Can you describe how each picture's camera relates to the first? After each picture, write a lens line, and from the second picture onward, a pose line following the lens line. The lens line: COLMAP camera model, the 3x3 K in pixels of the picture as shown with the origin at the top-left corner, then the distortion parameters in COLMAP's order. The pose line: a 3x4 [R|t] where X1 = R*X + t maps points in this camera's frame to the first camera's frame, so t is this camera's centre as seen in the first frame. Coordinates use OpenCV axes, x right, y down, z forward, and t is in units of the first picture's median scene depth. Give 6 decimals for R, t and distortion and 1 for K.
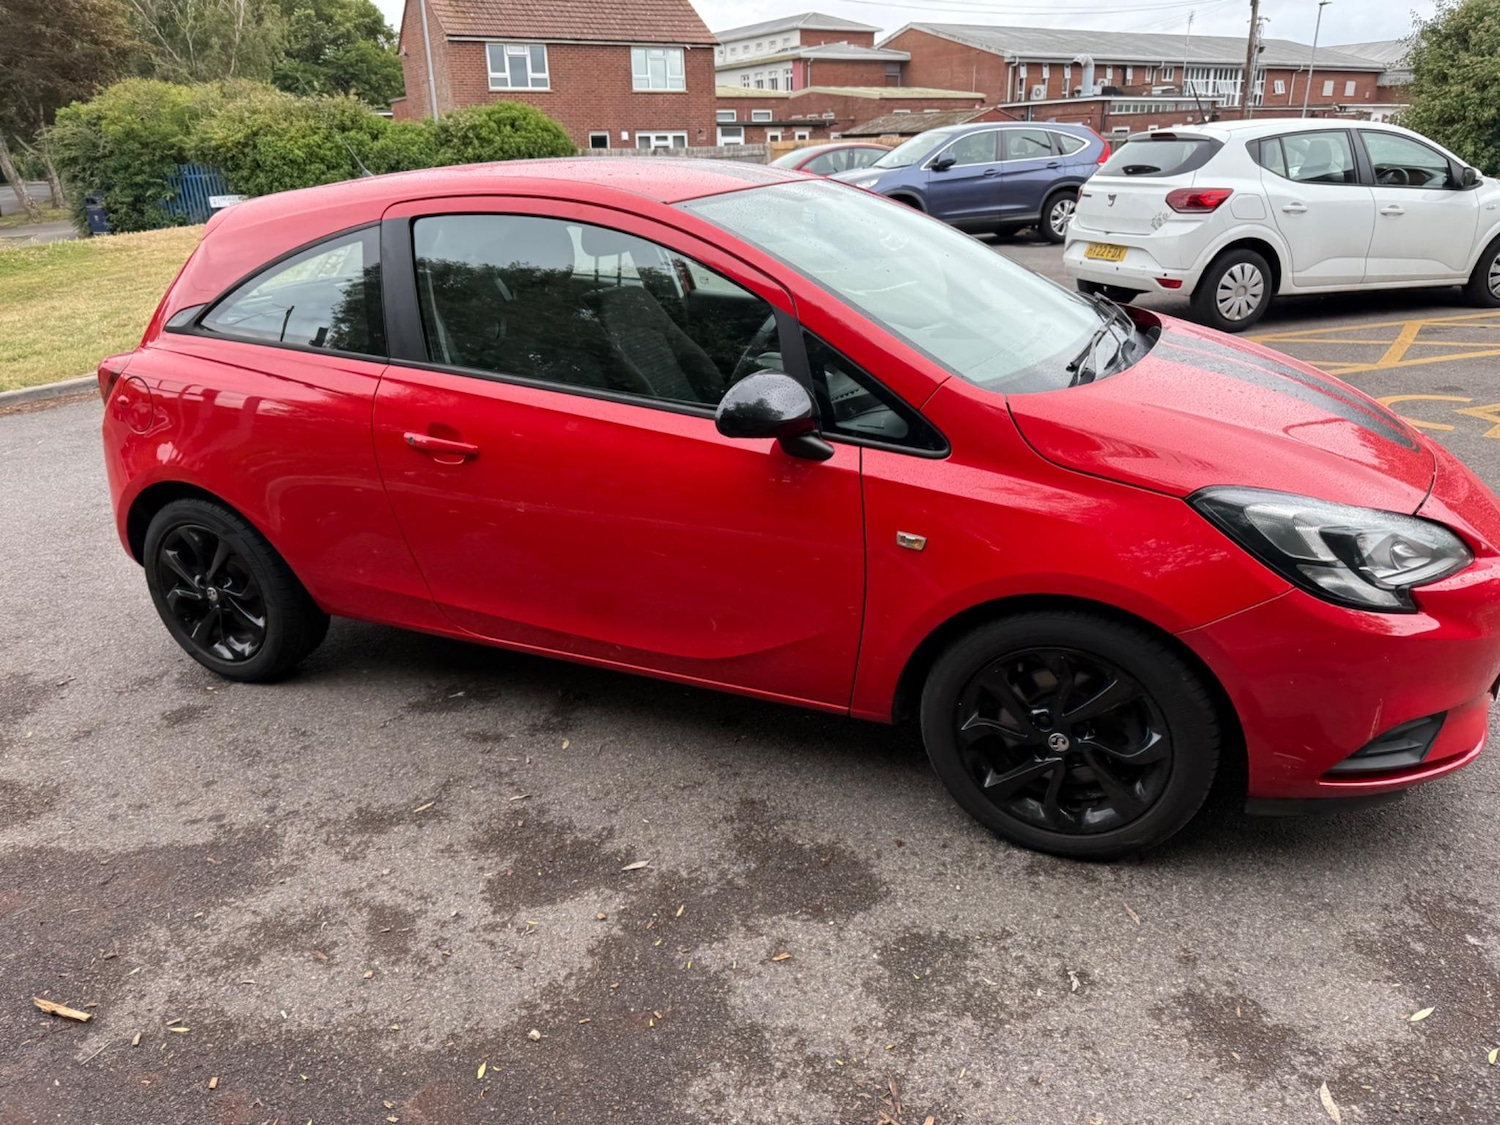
lens RADIAL K [[1064.7, 0, 755.3], [0, 1064.7, 556.6], [0, 0, 1]] dist [0.017021, -0.022636]
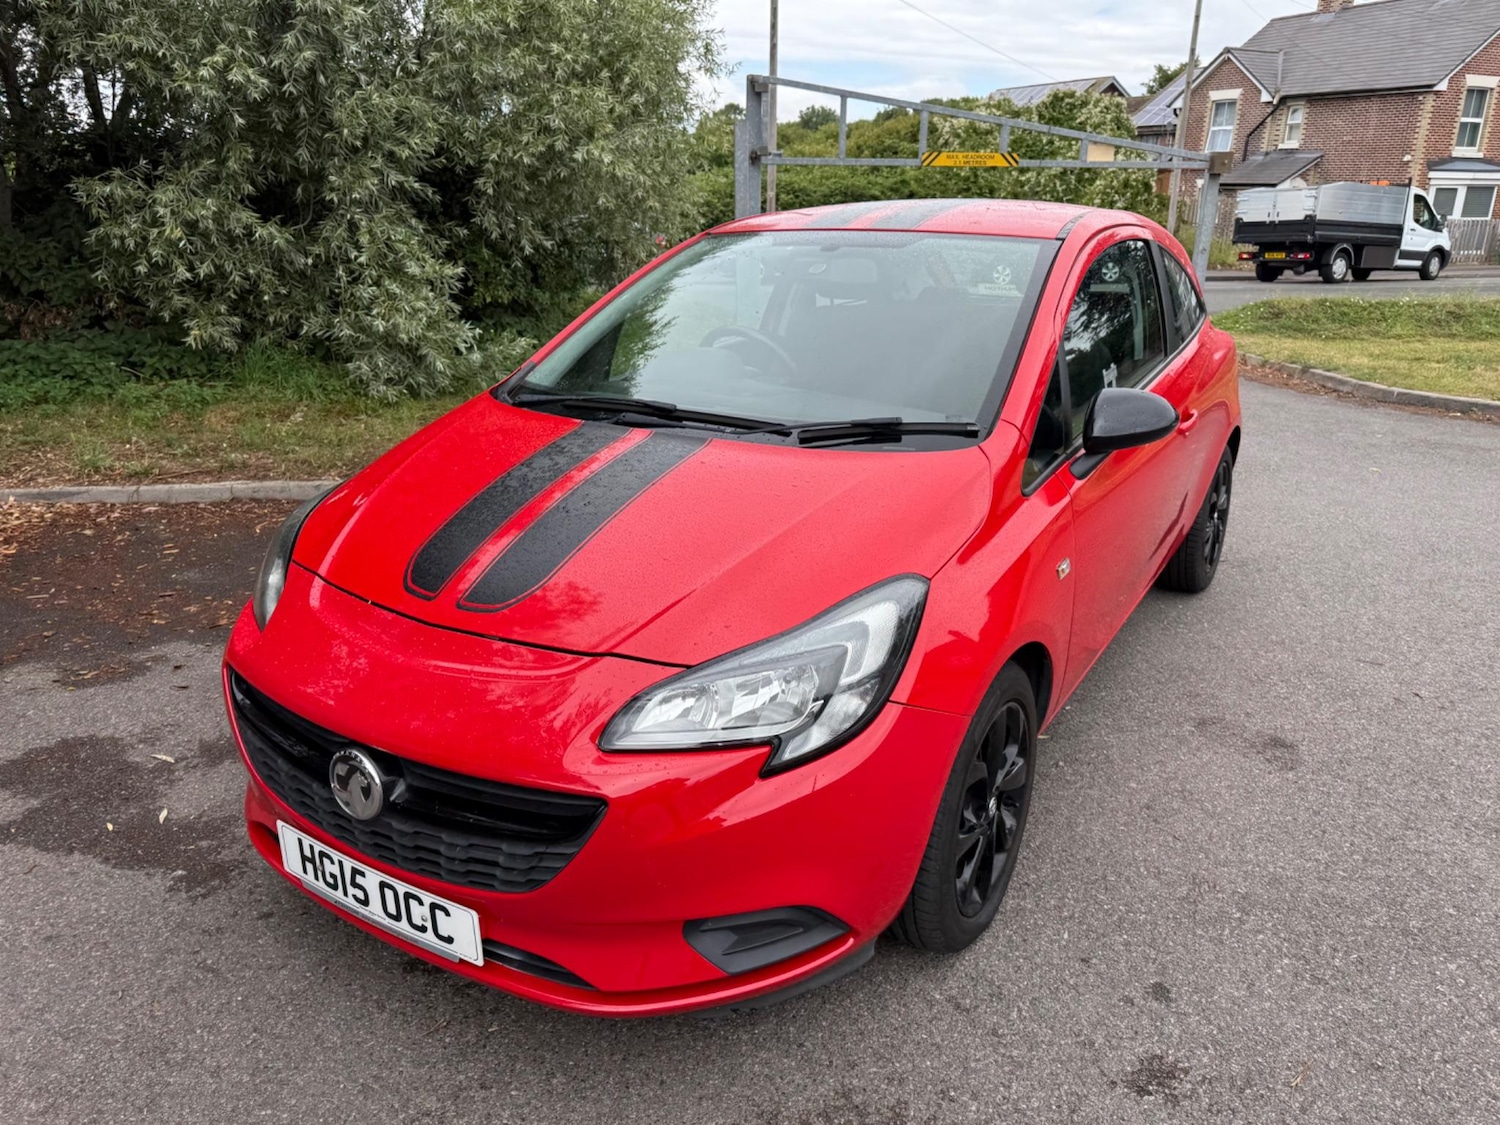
lens RADIAL K [[1064.7, 0, 764.6], [0, 1064.7, 557.3], [0, 0, 1]] dist [0.017021, -0.022636]
pose [[-0.130504, 0.351714, -0.926966, 0.396192], [-0.354756, 0.856495, 0.374920, -0.155370], [0.925806, 0.377775, 0.012996, 0.368629]]
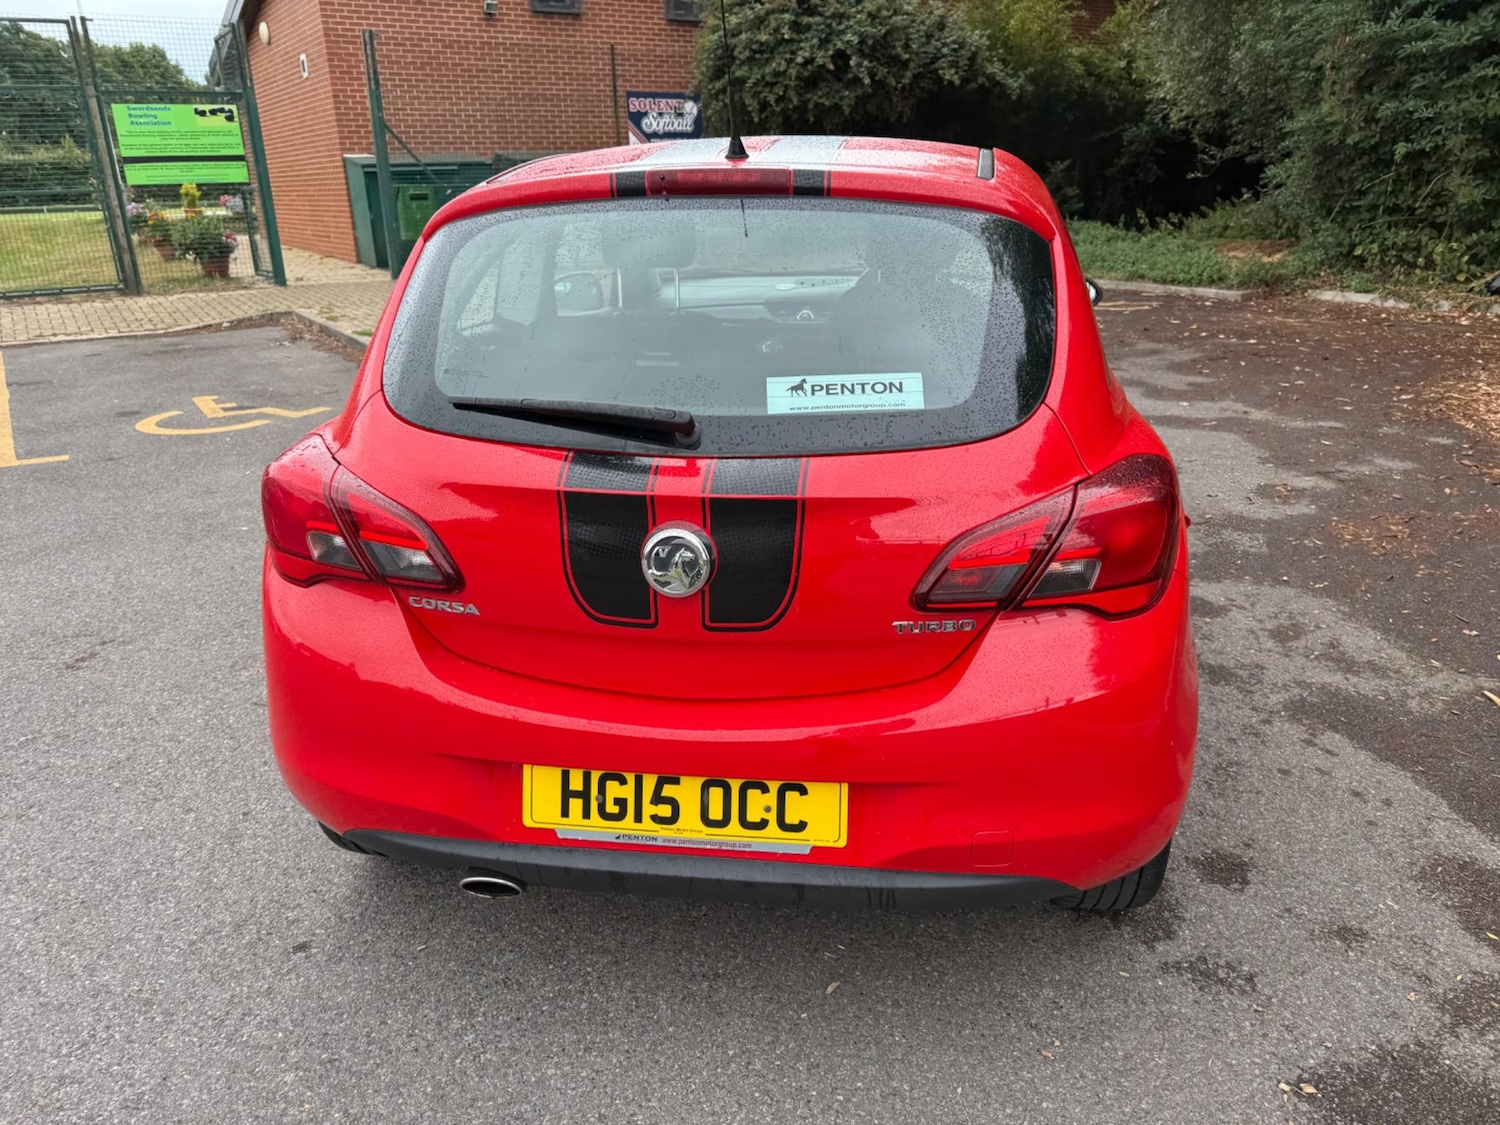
lens RADIAL K [[1064.7, 0, 754.5], [0, 1064.7, 573.6], [0, 0, 1]] dist [0.017021, -0.022636]
pose [[-0.284037, -0.304546, 0.909162, -0.404992], [0.364952, 0.842502, 0.396234, -0.164738], [-0.886642, 0.444345, -0.128157, 0.499416]]
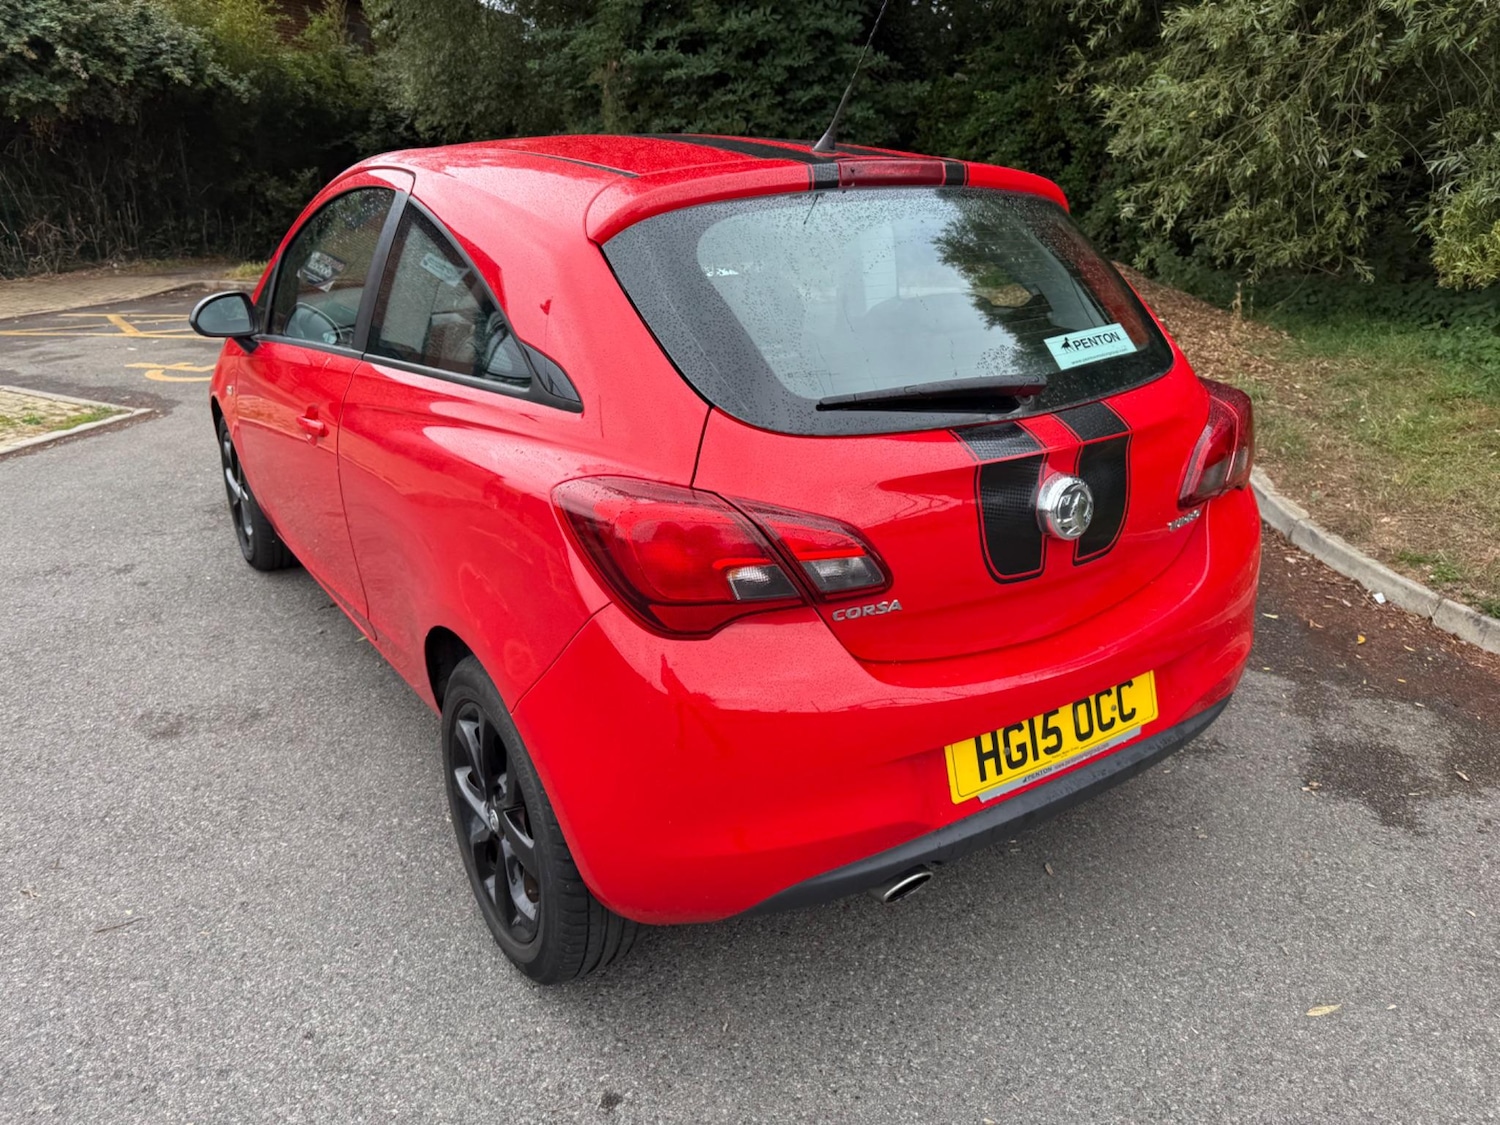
lens RADIAL K [[1064.7, 0, 755.4], [0, 1064.7, 559.4], [0, 0, 1]] dist [0.017021, -0.022636]
pose [[-0.848026, -0.141114, 0.510822, -0.283930], [0.227056, 0.774201, 0.590812, -0.228560], [-0.478851, 0.617009, -0.624501, 0.656422]]
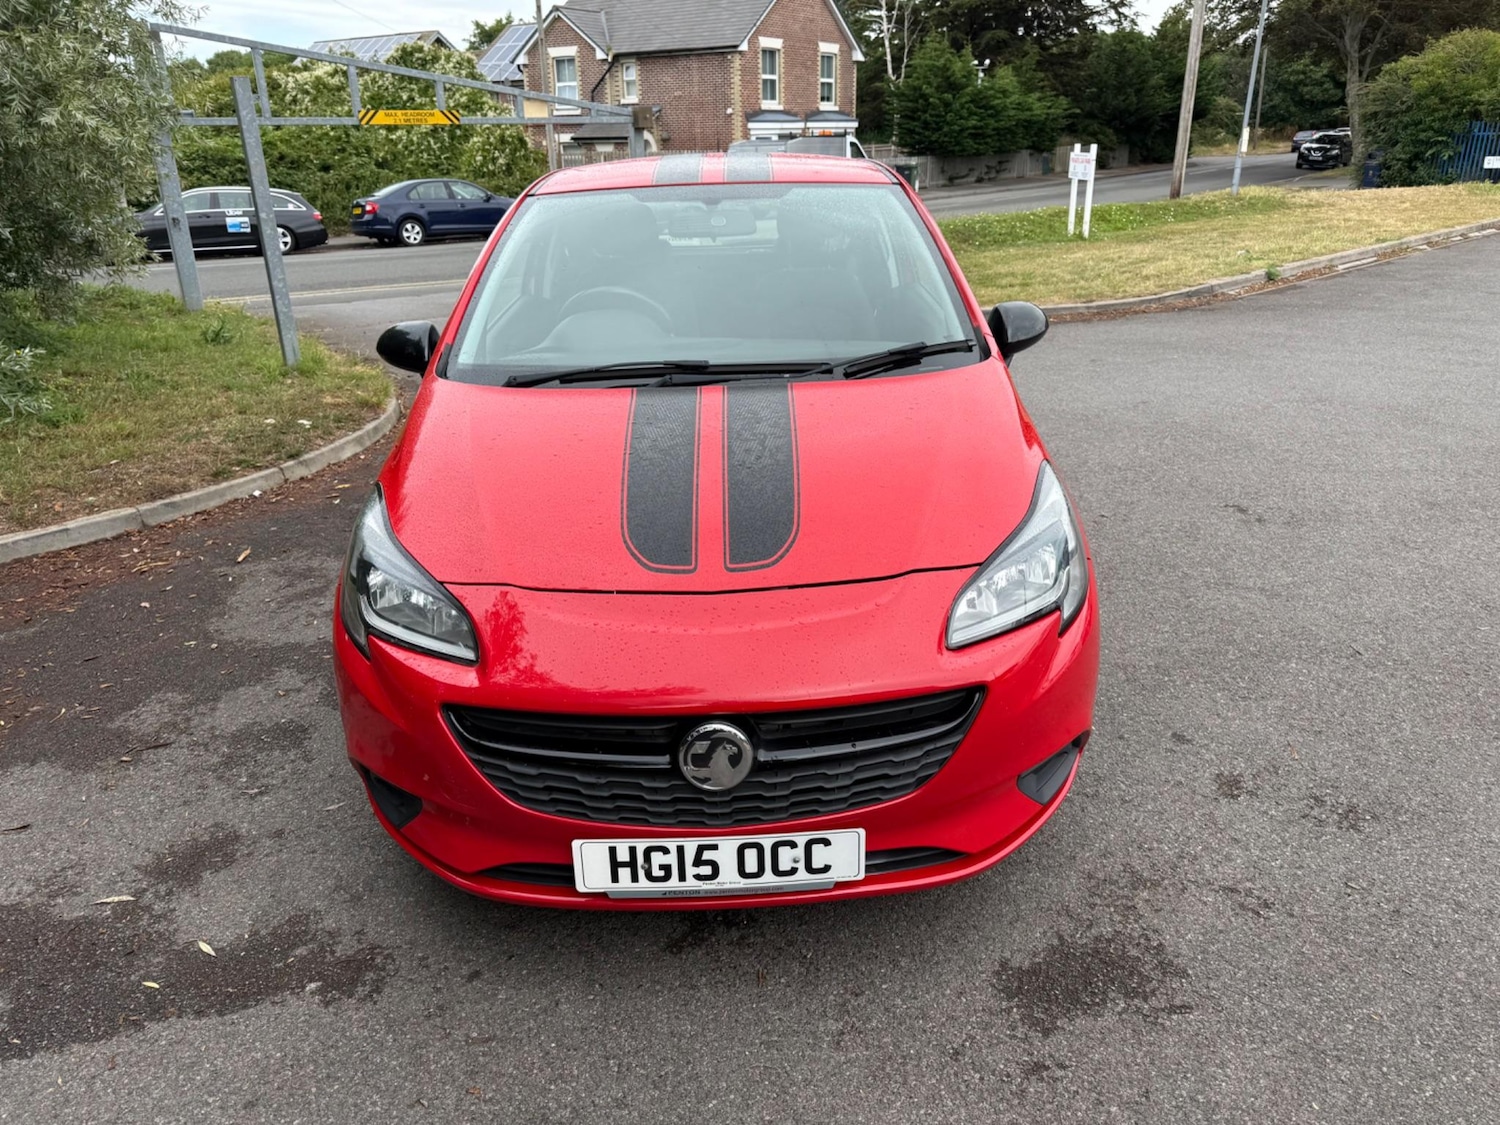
lens RADIAL K [[1064.7, 0, 763.1], [0, 1064.7, 563.9], [0, 0, 1]] dist [0.017021, -0.022636]
pose [[0.429910, 0.352611, -0.831170, 0.392794], [-0.313448, 0.921616, 0.228855, -0.092791], [0.846716, 0.162142, 0.506737, 0.200195]]
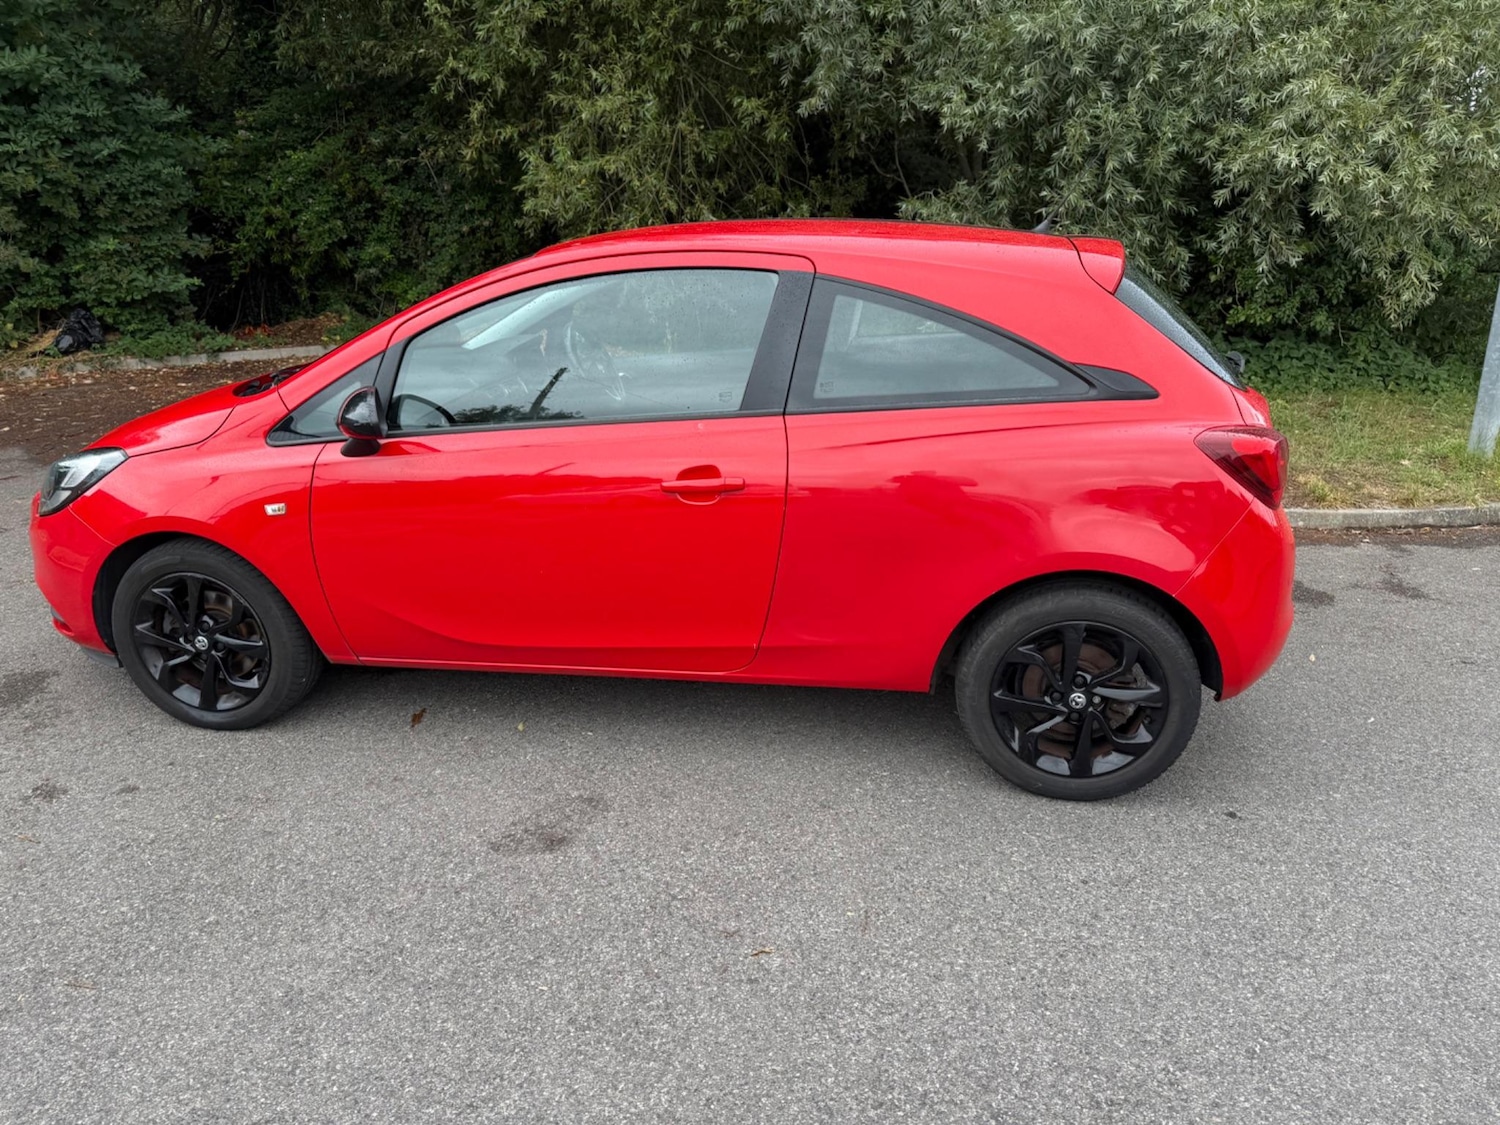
lens RADIAL K [[1064.7, 0, 752.6], [0, 1064.7, 578.1], [0, 0, 1]] dist [0.017021, -0.022636]
pose [[-0.966982, 0.126467, -0.221252, 0.050953], [-0.046870, 0.765118, 0.642182, -0.299361], [0.250499, 0.631348, -0.733928, 0.770484]]
